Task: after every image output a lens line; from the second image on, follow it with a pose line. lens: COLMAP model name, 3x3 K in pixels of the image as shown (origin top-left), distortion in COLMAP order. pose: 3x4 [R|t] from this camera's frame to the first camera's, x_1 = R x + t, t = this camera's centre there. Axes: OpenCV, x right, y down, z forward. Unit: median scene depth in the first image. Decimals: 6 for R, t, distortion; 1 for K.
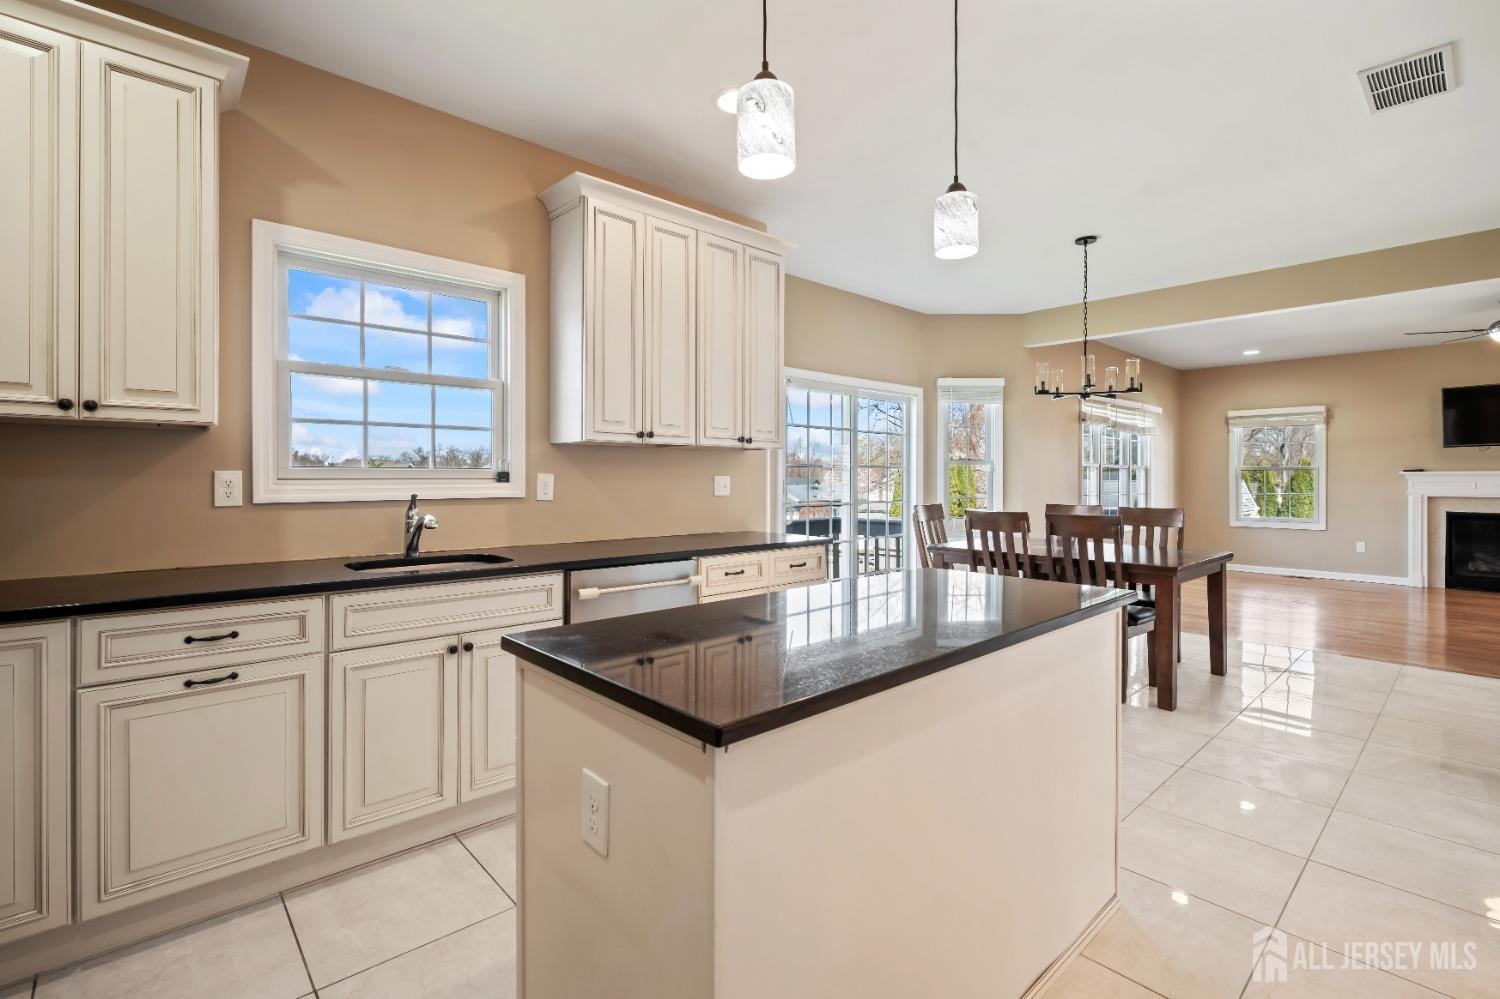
lens RADIAL K [[696.4, 0, 754.5], [0, 696.4, 478.2], [0, 0, 1]] dist [-0.001302, -0.000031]
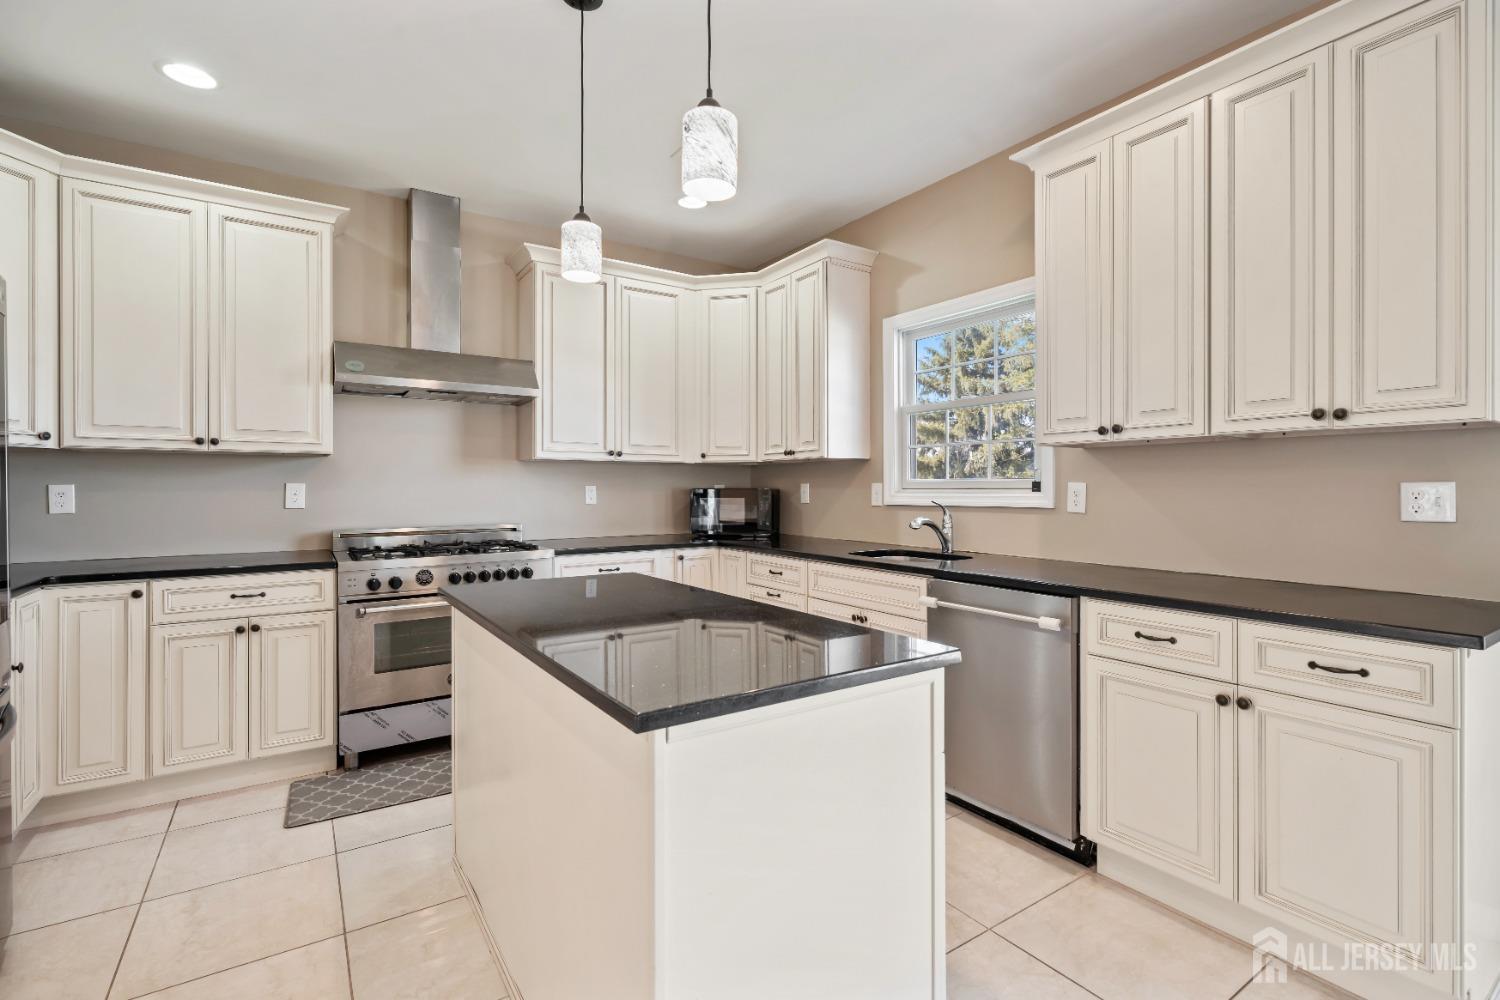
lens RADIAL K [[691.1, 0, 752.4], [0, 691.1, 488.4], [0, 0, 1]] dist [-0.003830, -0.000324]
pose [[-0.160138, -0.000264, -0.987095, 0.561836], [0.002965, 0.999995, -0.000748, 0.000472], [0.987090, -0.003047, -0.160137, 0.644264]]
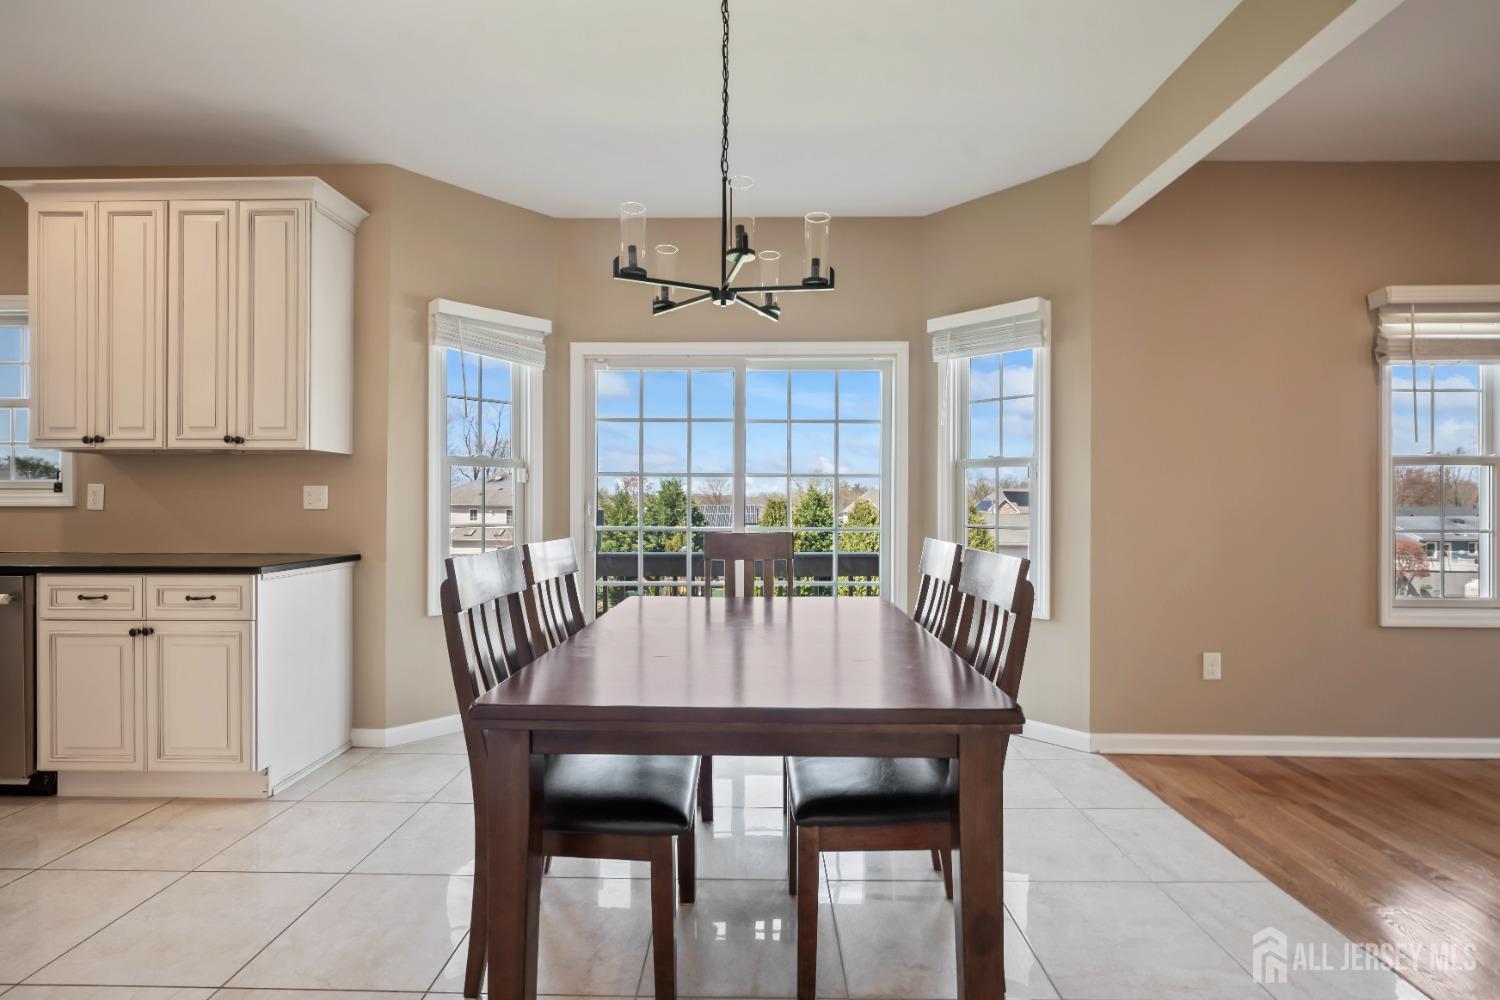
lens RADIAL K [[675.2, 0, 751.1], [0, 675.2, 506.6], [0, 0, 1]] dist [-0.002291, -0.000596]
pose [[0.721396, 0.002079, -0.692520, 0.958459], [-0.000062, 0.999996, 0.002937, 0.021357], [0.692523, -0.002076, 0.721393, 0.838688]]
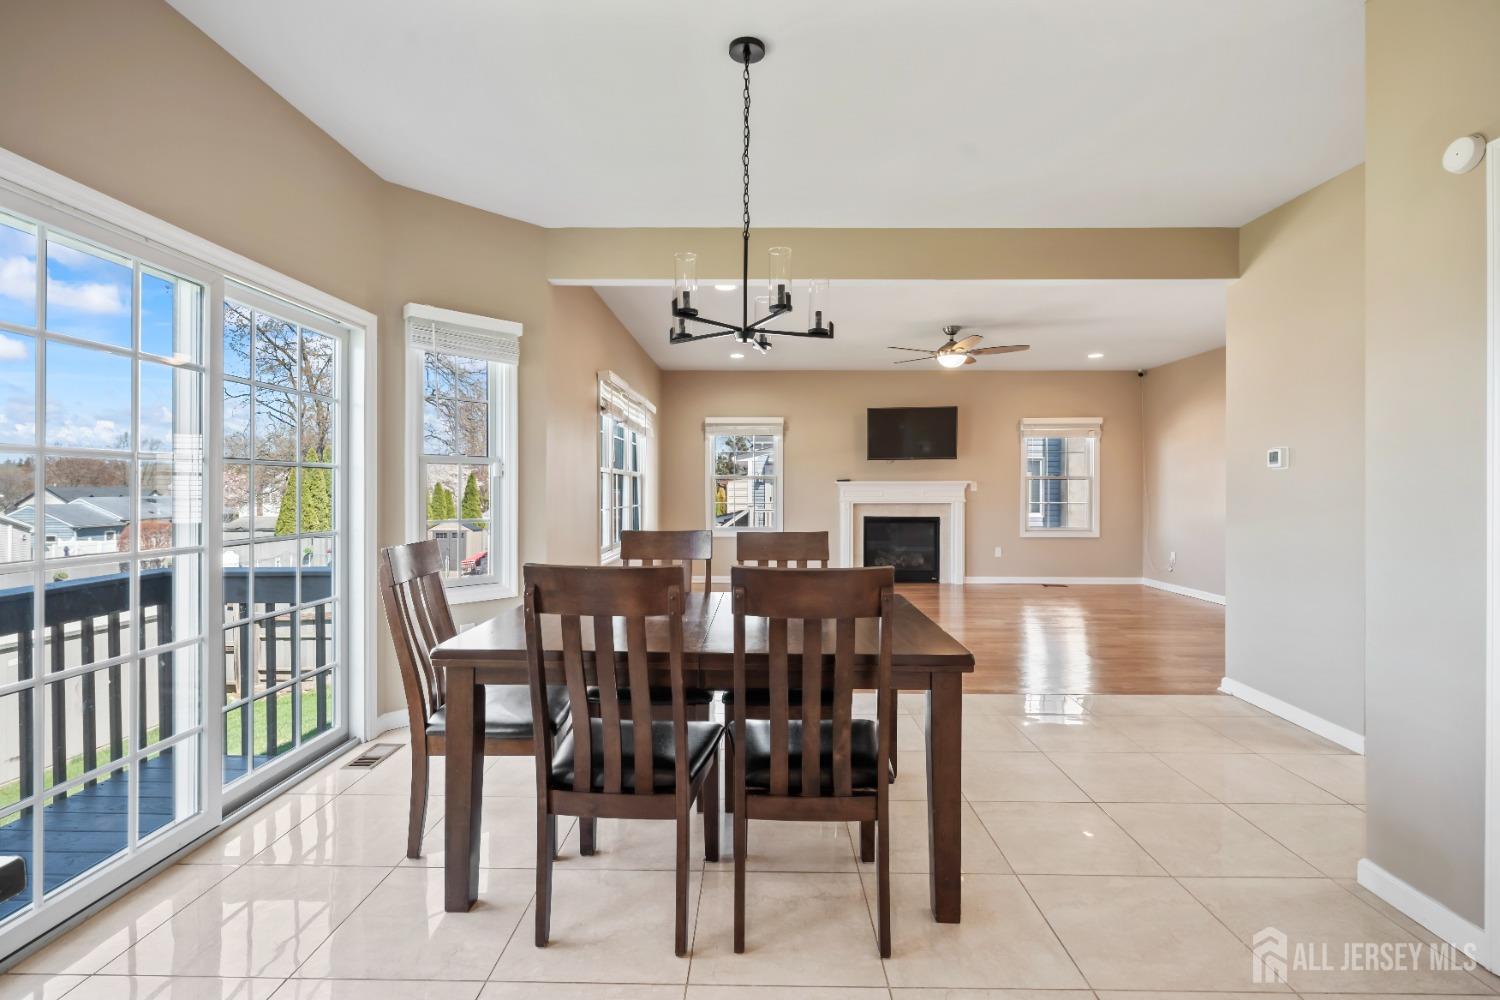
lens RADIAL K [[681.8, 0, 753.0], [0, 681.8, 488.9], [0, 0, 1]] dist [-0.002807, -0.000145]
pose [[0.690683, -0.001137, 0.723157, 0.111776], [-0.000322, 0.999998, 0.001880, 0.002334], [-0.723157, -0.001531, 0.690682, 0.758170]]
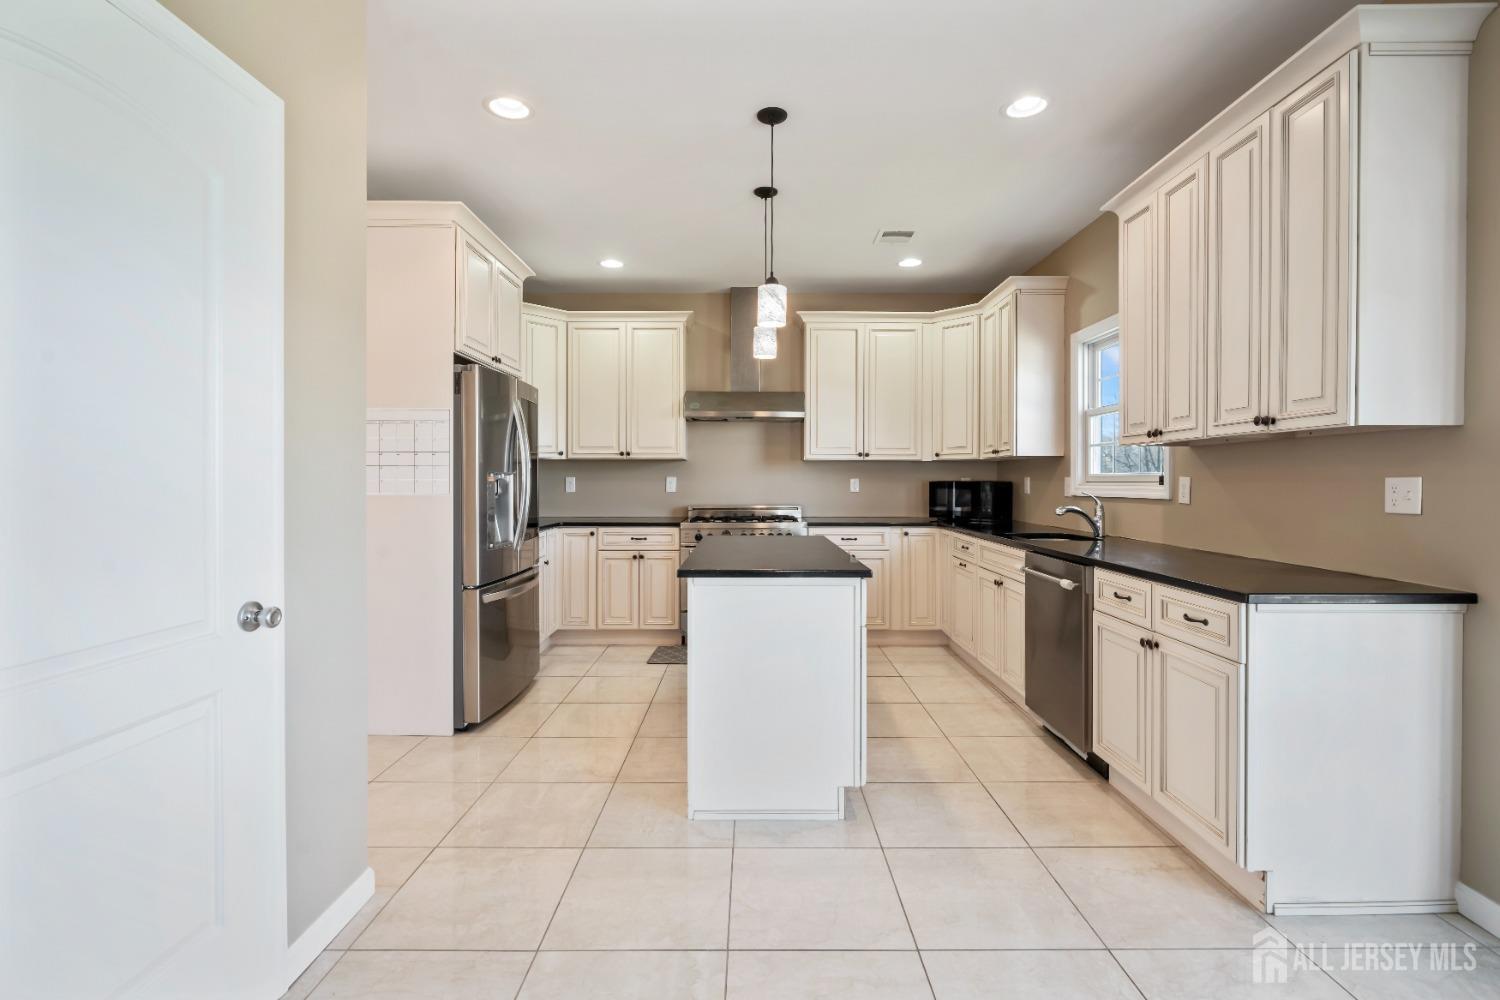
lens RADIAL K [[679.3, 0, 749.3], [0, 679.3, 483.0], [0, 0, 1]] dist [-0.002642, -0.000046]
pose [[-0.683199, 0.000389, -0.730233, 0.743085], [-0.001809, 0.999996, 0.002225, 0.001377], [0.730230, 0.002842, -0.683195, 1.065525]]
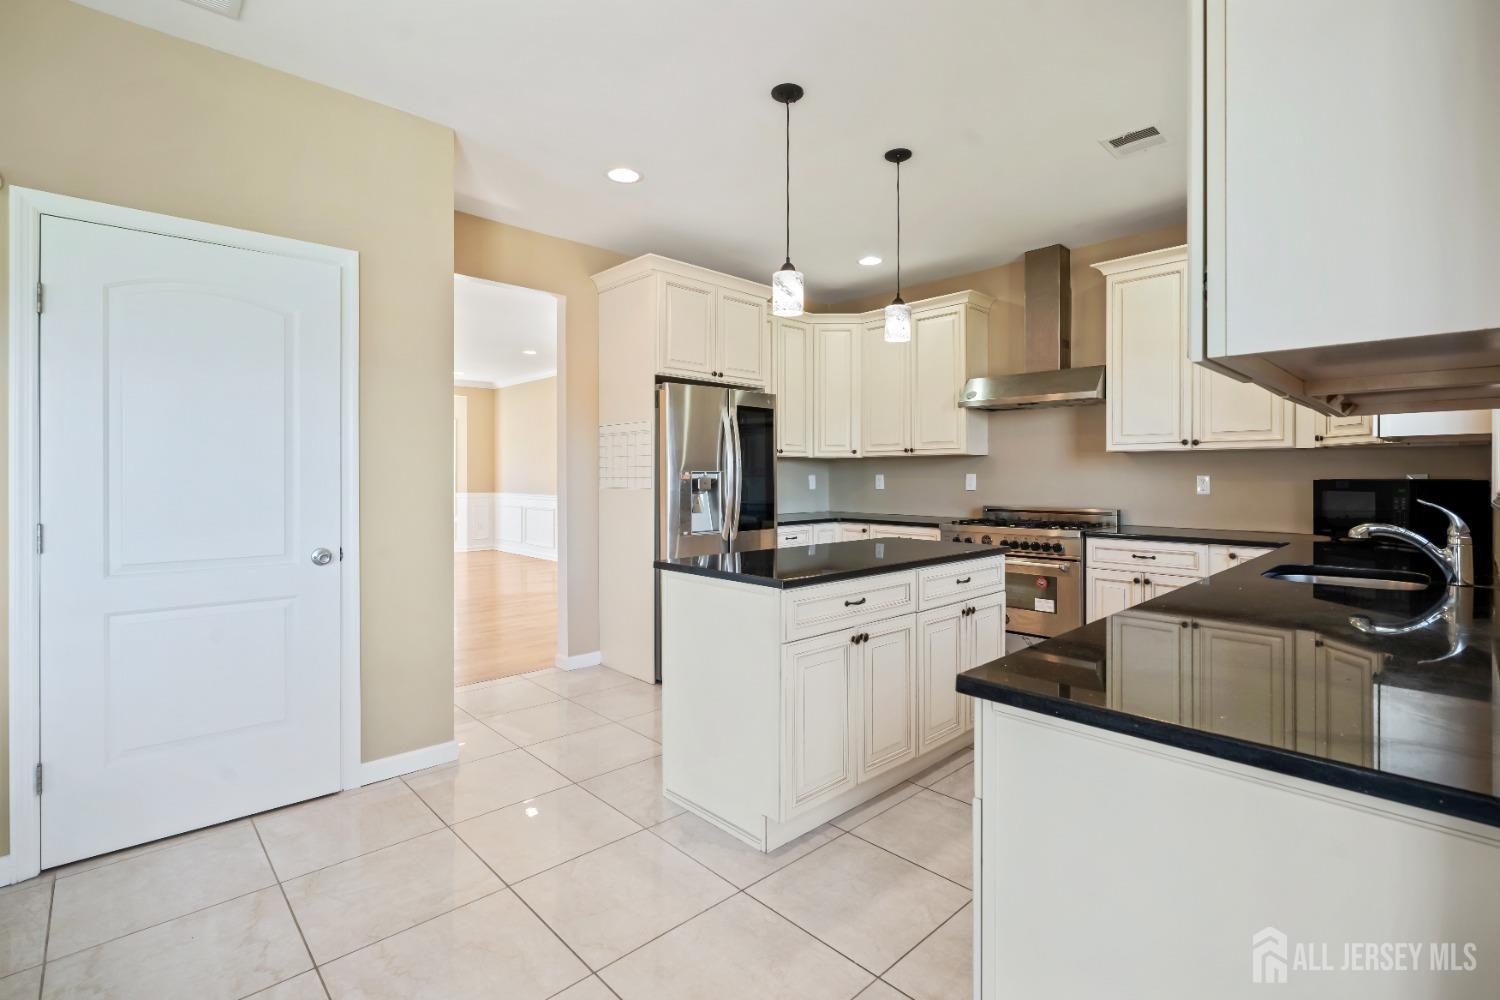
lens RADIAL K [[682.1, 0, 758.0], [0, 682.1, 478.2], [0, 0, 1]] dist [-0.001262, -0.000196]
pose [[-0.999849, -0.002325, -0.017200, 0.204176], [-0.002346, 0.999997, 0.001204, -0.000793], [0.017198, 0.001244, -0.999851, 1.287774]]
